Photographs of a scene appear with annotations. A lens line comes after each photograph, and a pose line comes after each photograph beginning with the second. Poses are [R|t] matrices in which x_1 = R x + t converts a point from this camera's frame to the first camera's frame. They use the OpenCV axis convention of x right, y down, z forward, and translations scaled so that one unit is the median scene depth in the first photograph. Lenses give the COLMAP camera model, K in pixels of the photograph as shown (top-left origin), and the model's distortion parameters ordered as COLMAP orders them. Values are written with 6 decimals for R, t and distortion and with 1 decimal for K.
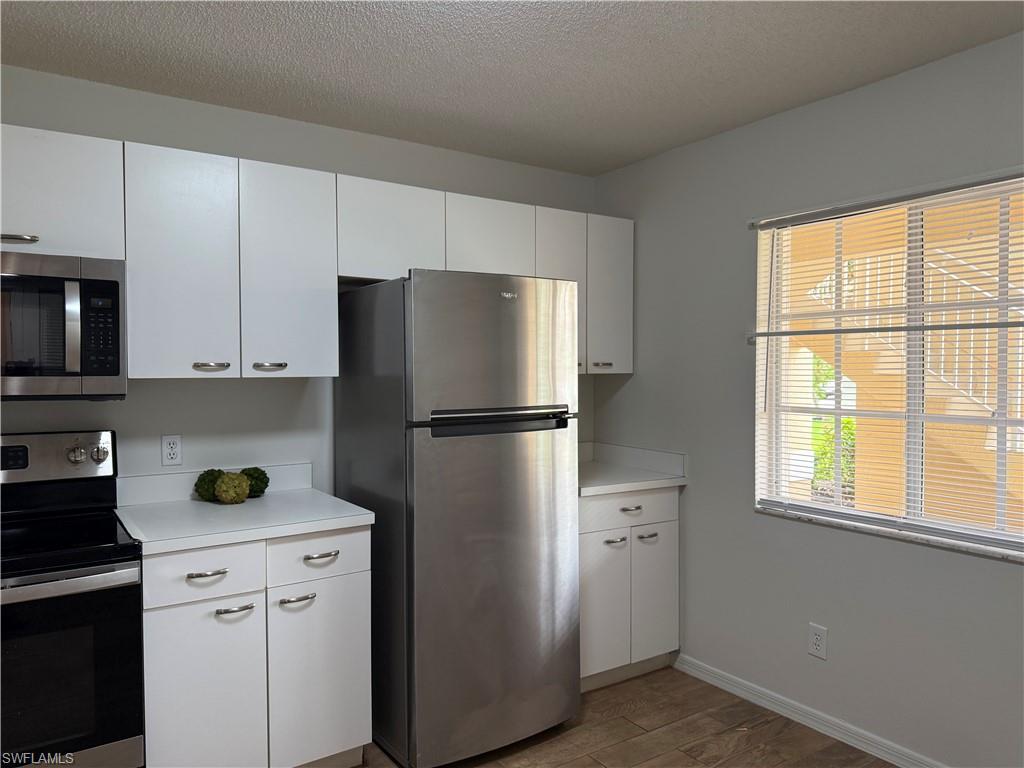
lens RADIAL K [[740.2, 0, 512.0], [0, 740.2, 384.0], [0, 0, 1]] dist [0.026946, -0.005966]
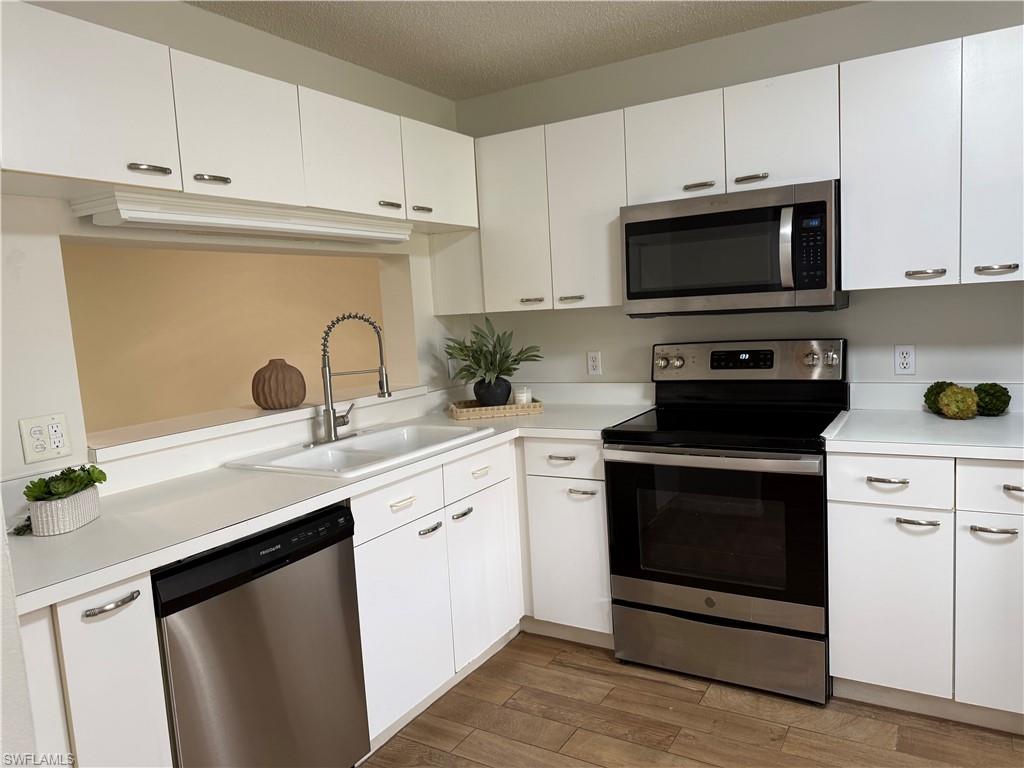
lens RADIAL K [[740.2, 0, 512.0], [0, 740.2, 384.0], [0, 0, 1]] dist [0.026946, -0.005966]
pose [[0.434976, 0.072034, -0.897556, 0.263322], [0.034864, 0.994700, 0.096726, 0.006676], [0.899767, -0.073366, 0.430159, 0.104647]]
